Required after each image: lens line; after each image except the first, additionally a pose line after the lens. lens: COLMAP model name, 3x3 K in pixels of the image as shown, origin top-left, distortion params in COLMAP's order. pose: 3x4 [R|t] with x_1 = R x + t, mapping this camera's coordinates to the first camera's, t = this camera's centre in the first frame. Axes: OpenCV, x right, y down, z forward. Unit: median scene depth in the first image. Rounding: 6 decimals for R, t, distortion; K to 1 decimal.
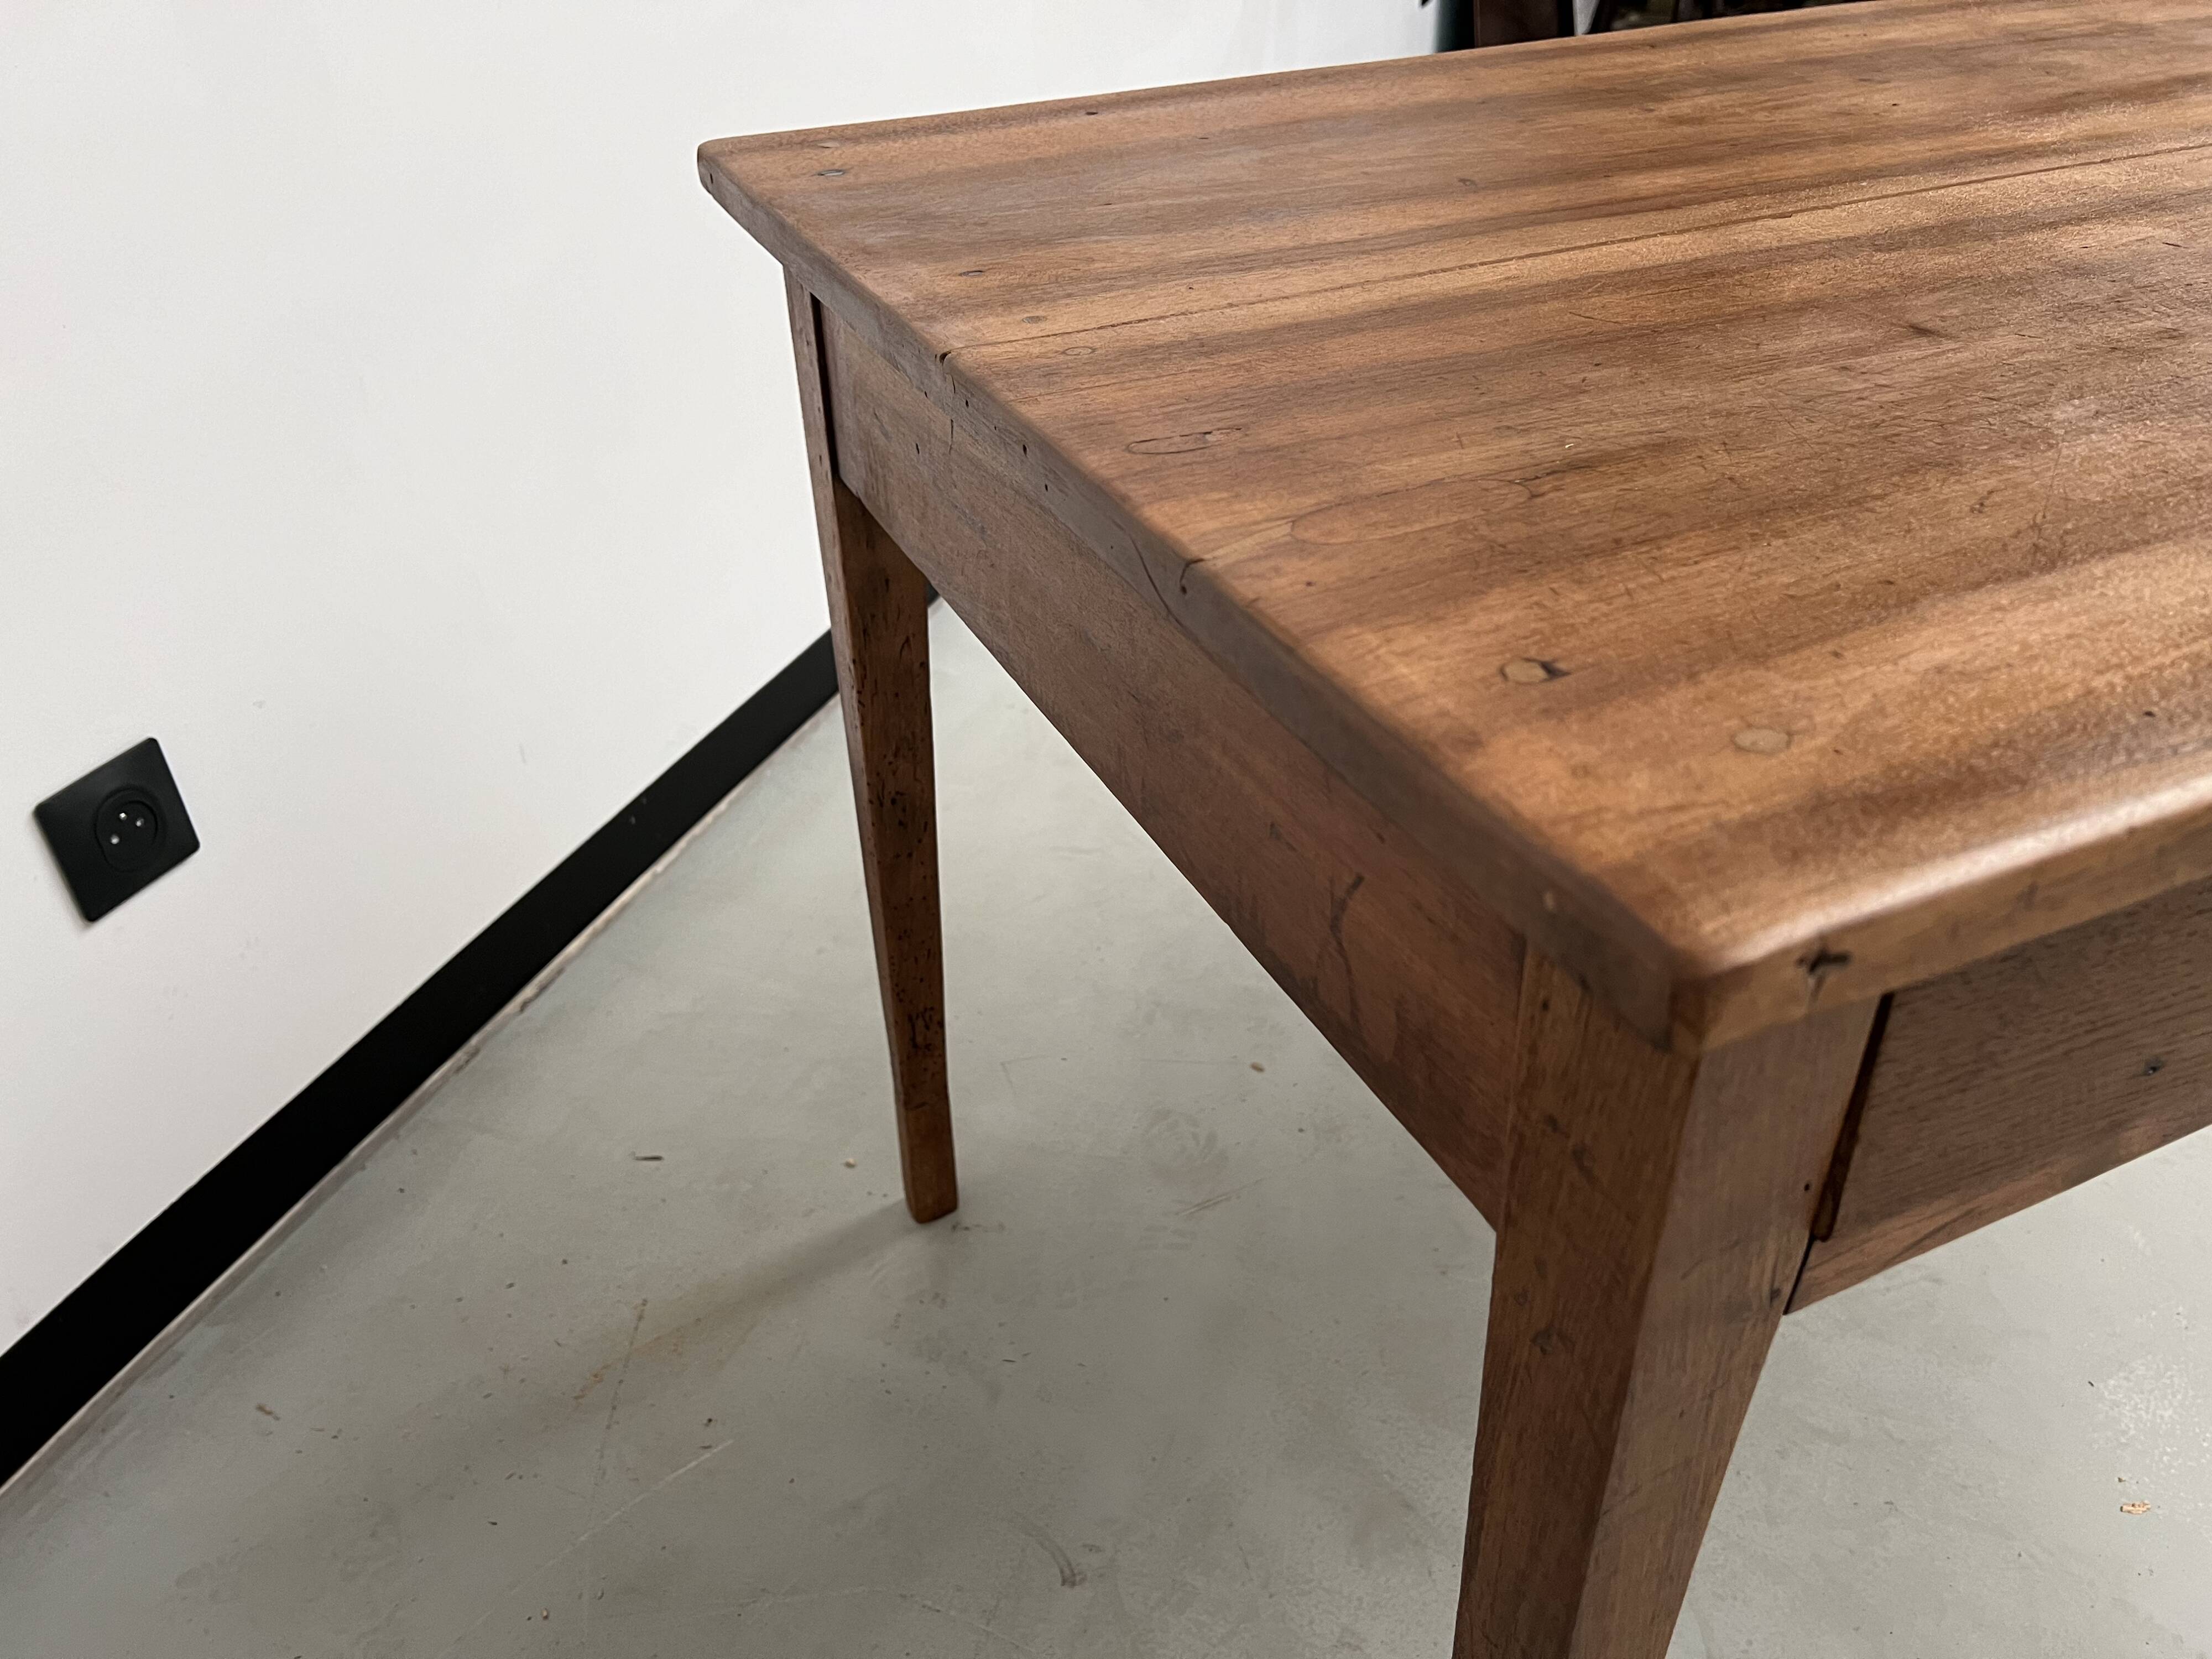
lens RADIAL K [[1671.1, 0, 1117.5], [0, 1671.1, 807.5], [0, 0, 1]] dist [0.064243, -0.074558]
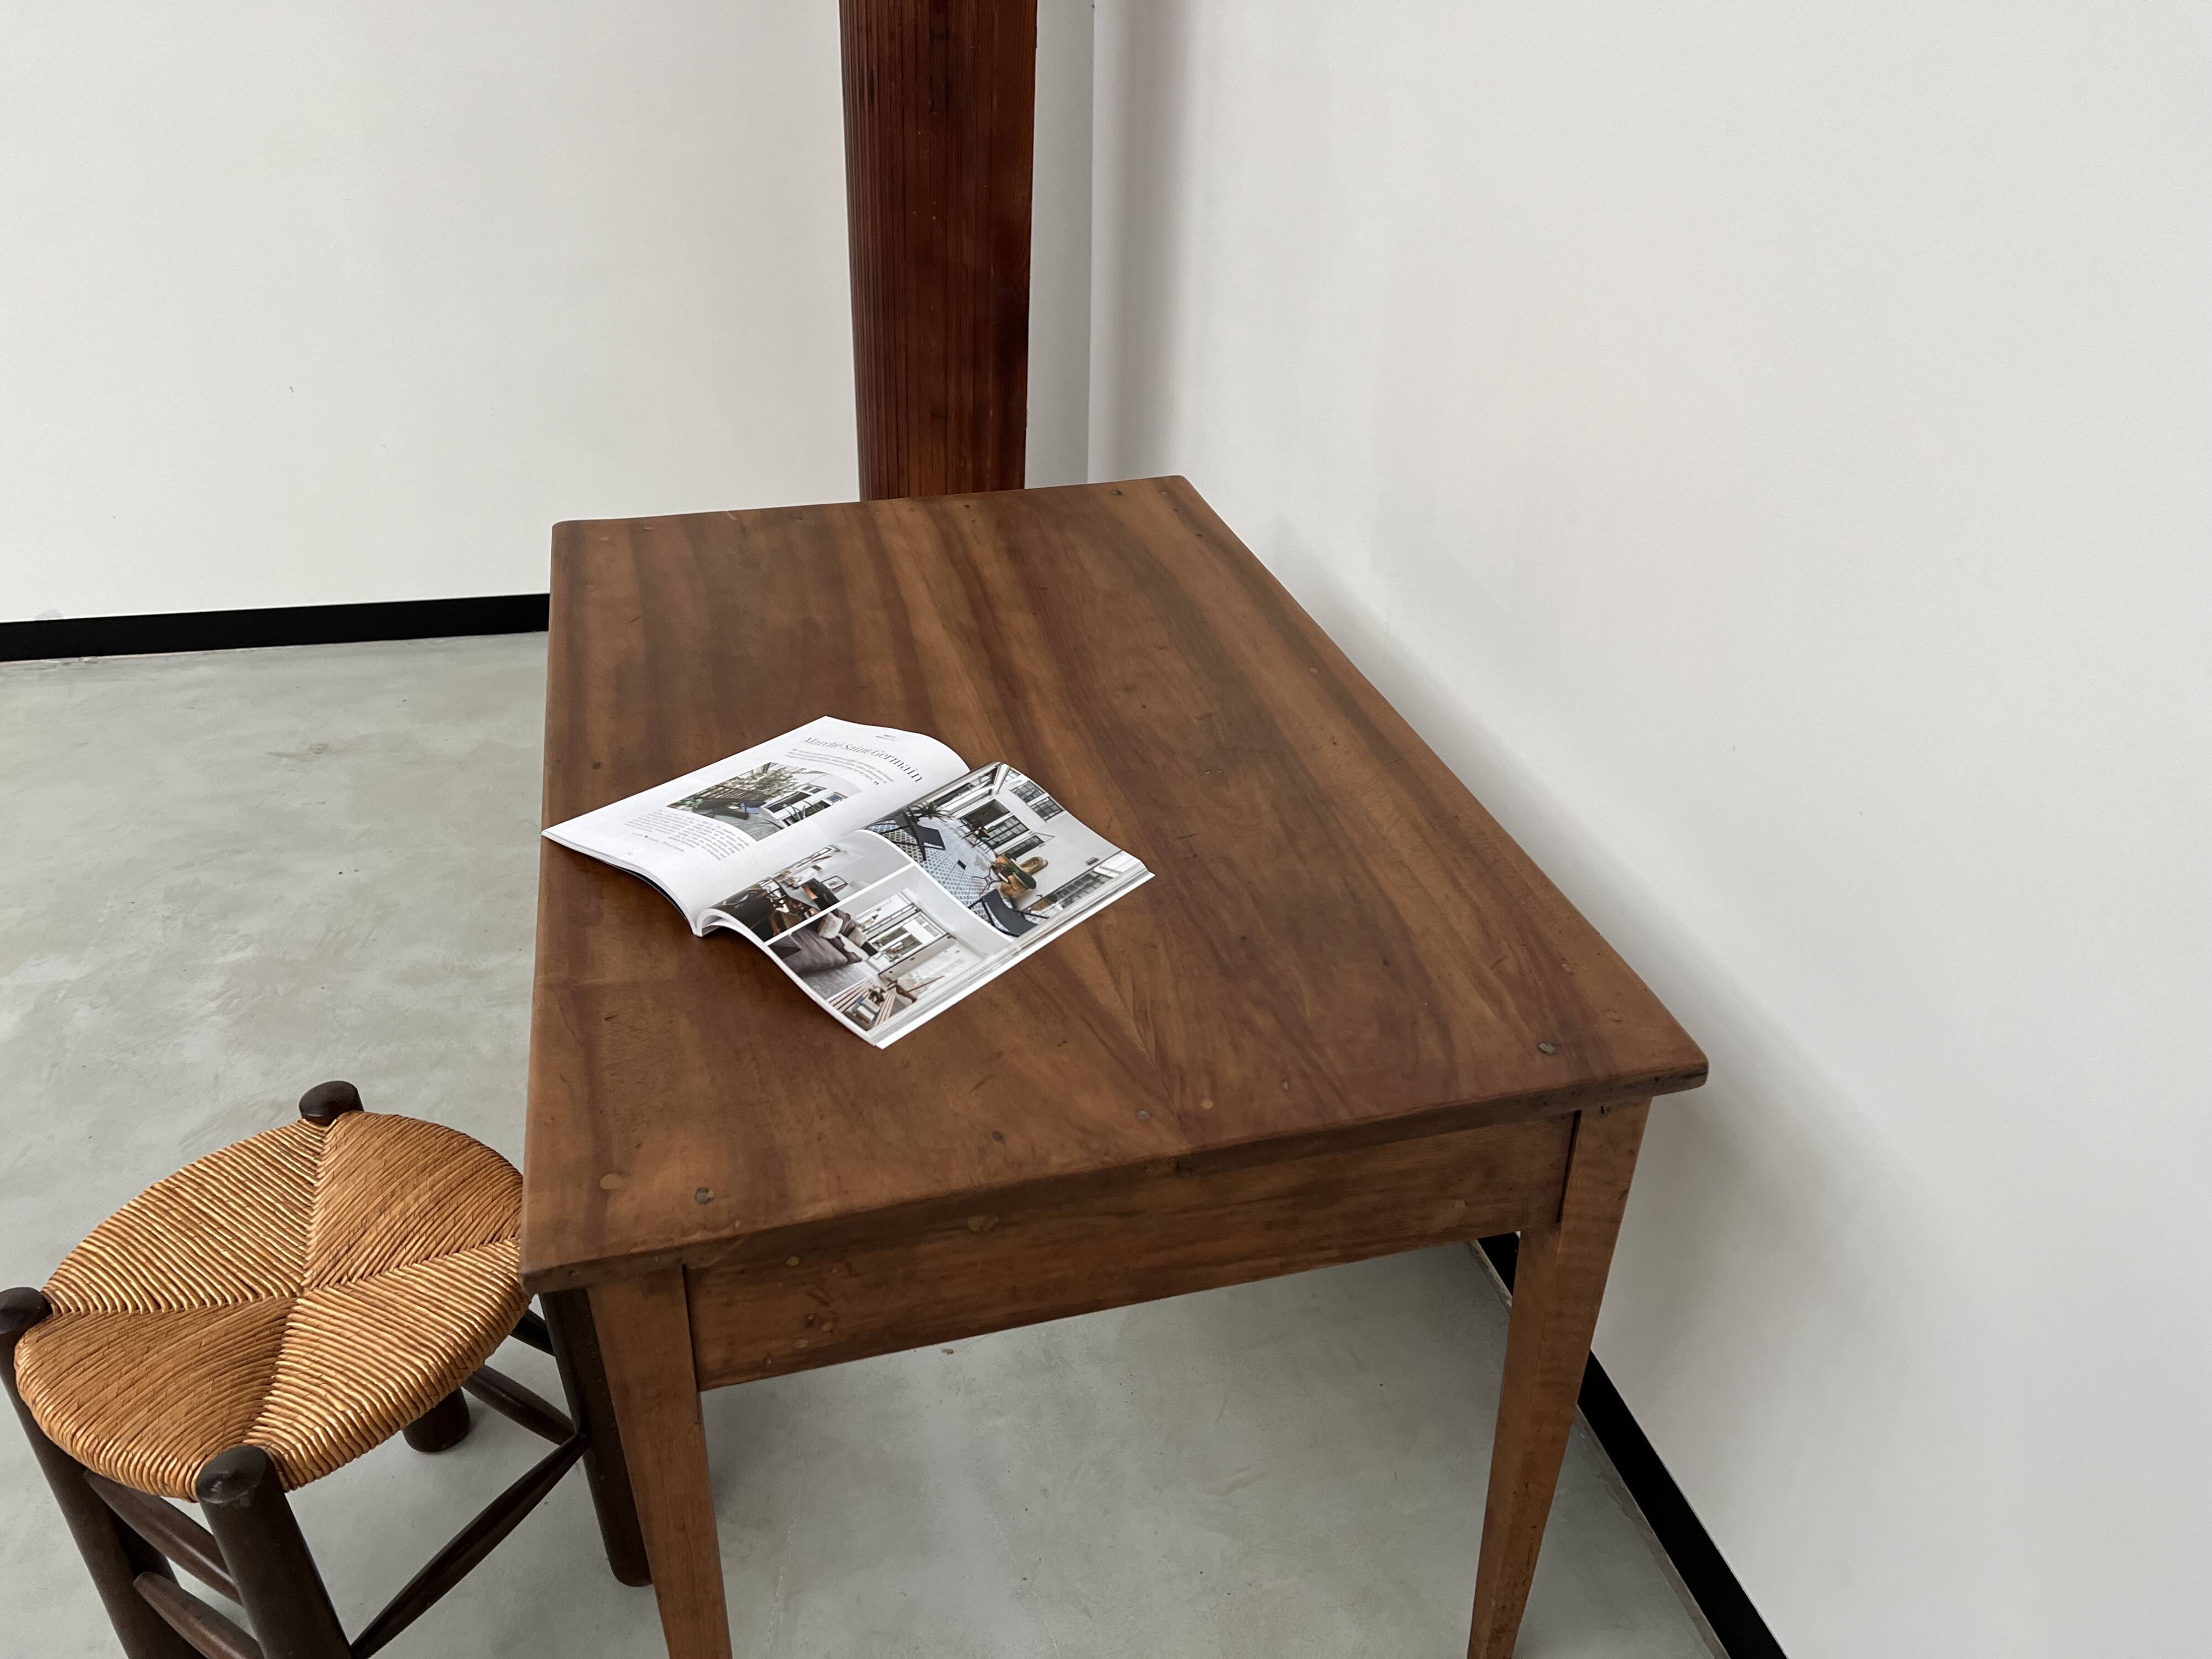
lens RADIAL K [[1671.1, 0, 1093.4], [0, 1671.1, 835.0], [0, 0, 1]] dist [0.064243, -0.074558]
pose [[-0.179862, 0.525830, -0.831355, 4.131082], [-0.549401, 0.647343, 0.528305, -2.541801], [0.815971, 0.551770, 0.172459, 1.539133]]
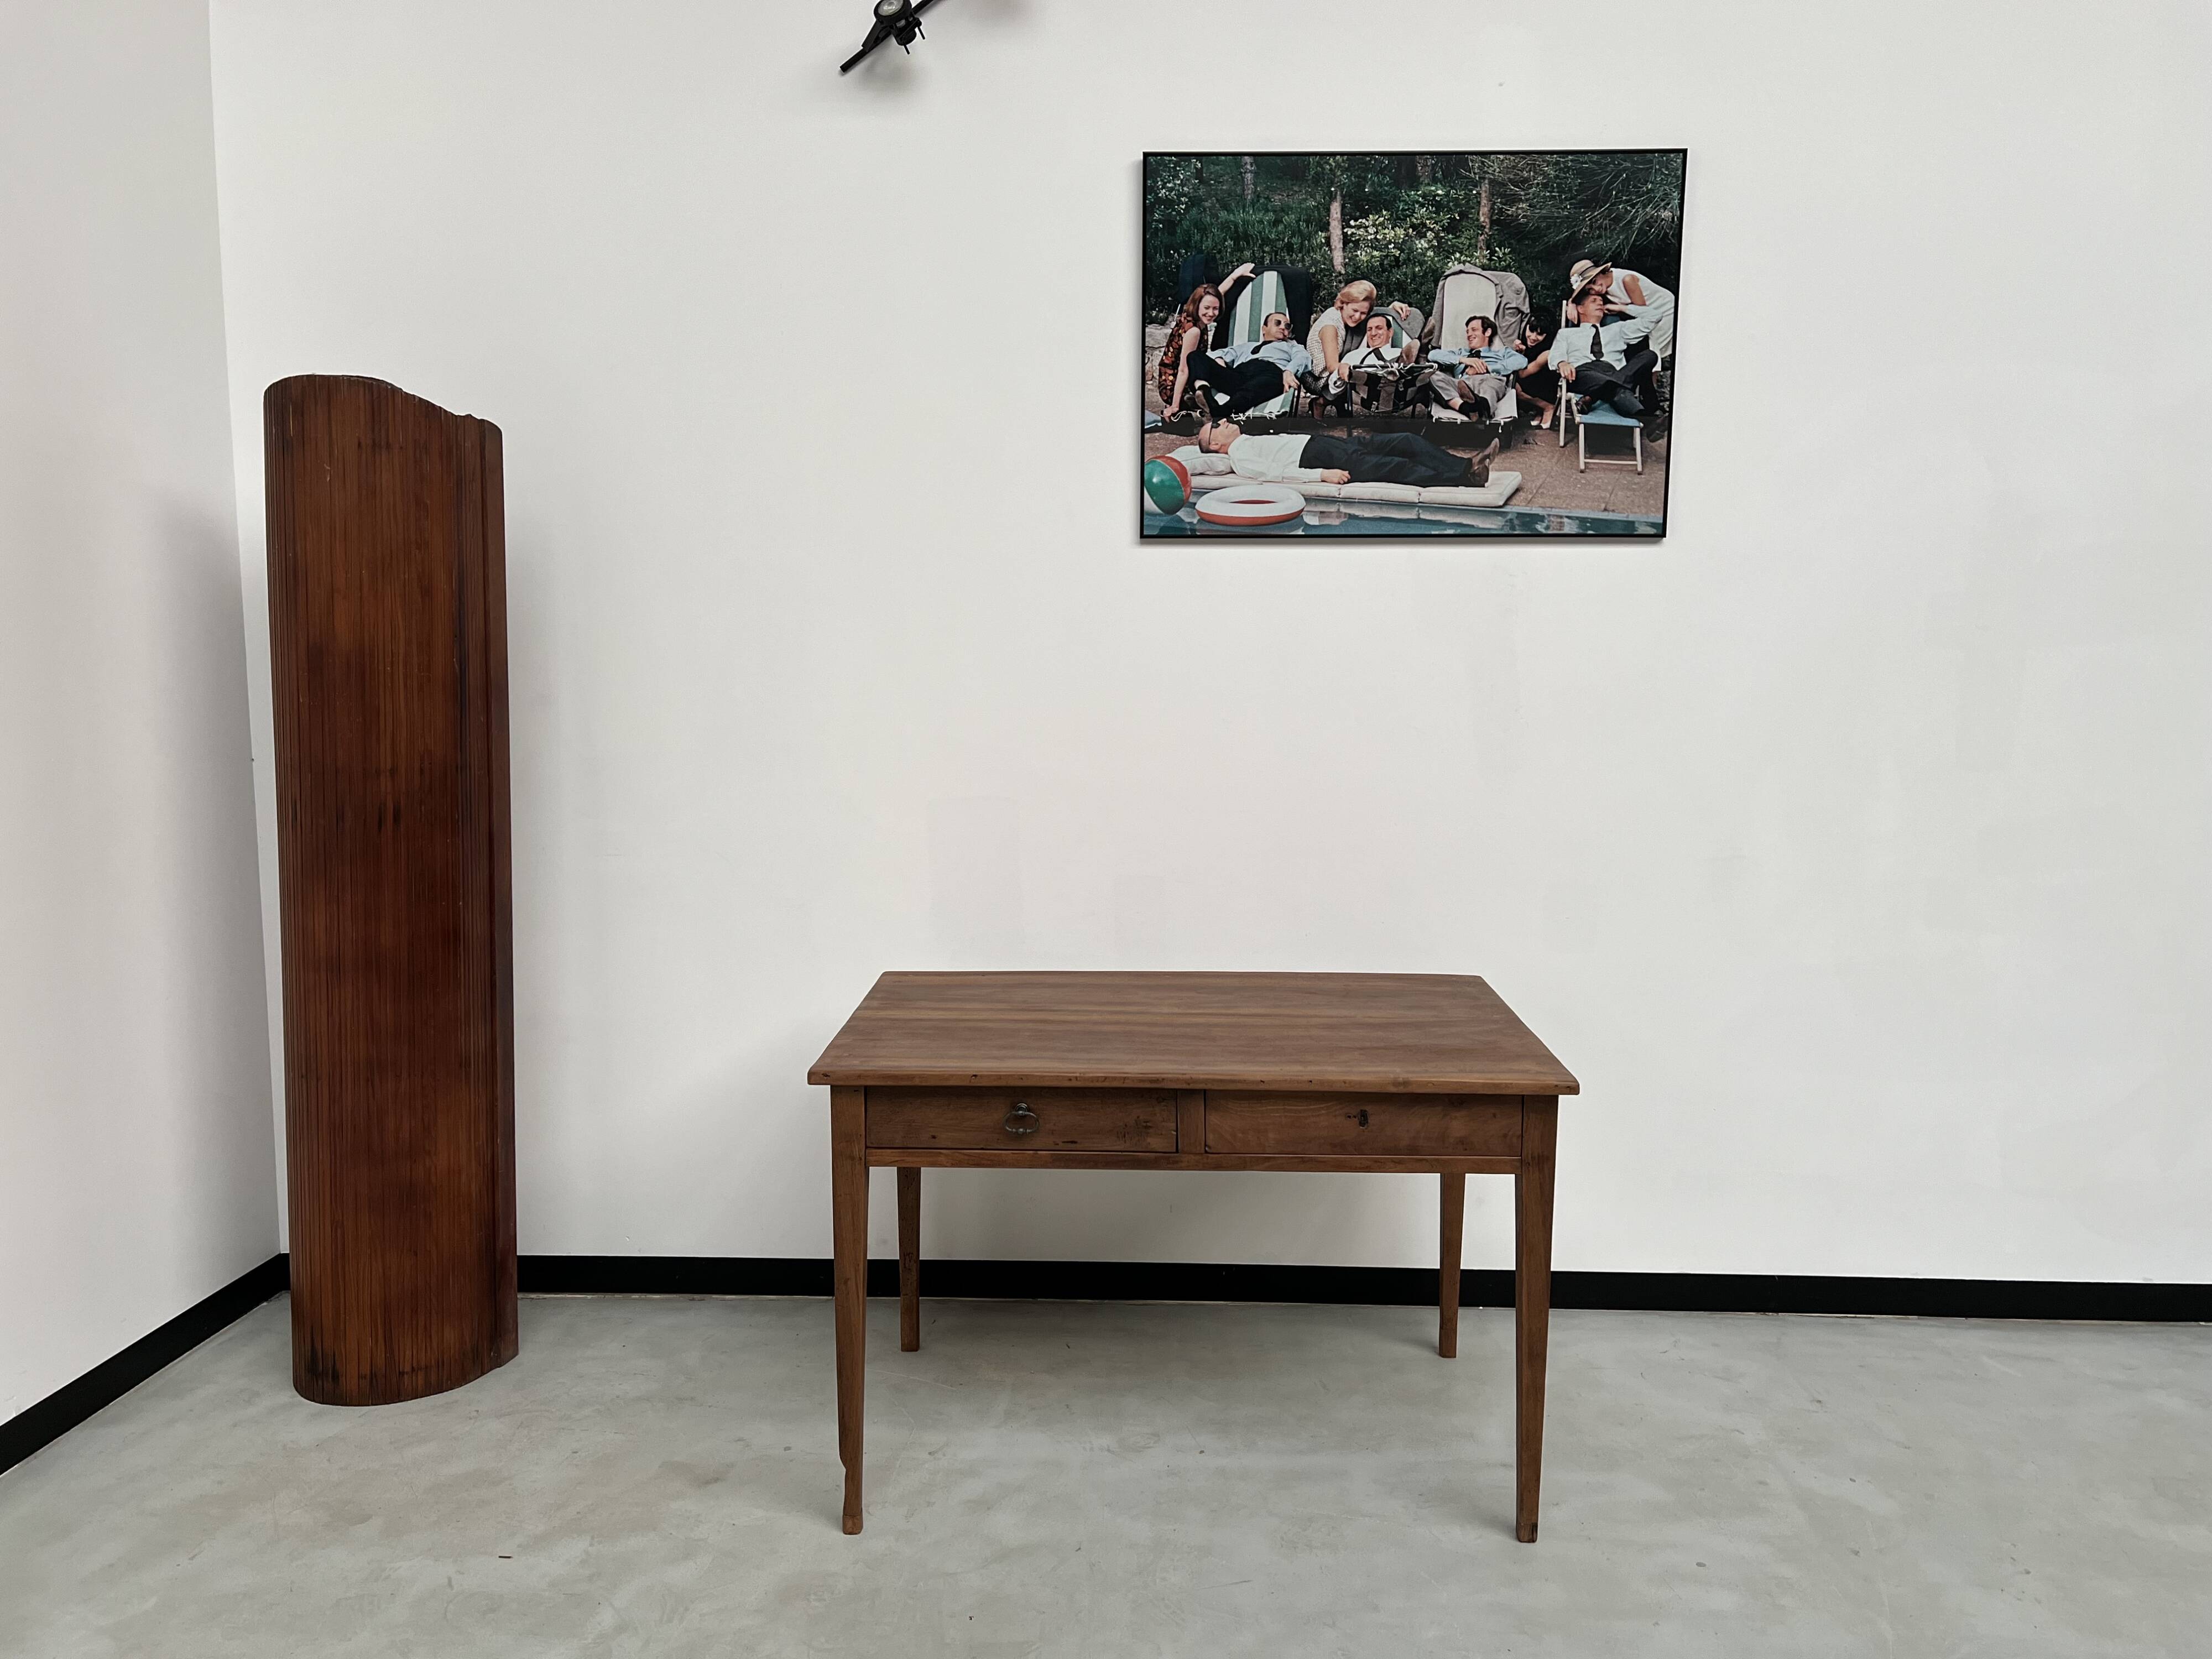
lens RADIAL K [[1671.1, 0, 1113.7], [0, 1671.1, 831.4], [0, 0, 1]] dist [0.064243, -0.074558]
pose [[0.899063, 0.074297, -0.431470, 3.749766], [-0.258410, 0.885584, -0.385961, 1.345247], [0.353427, 0.458499, 0.815394, -4.220715]]
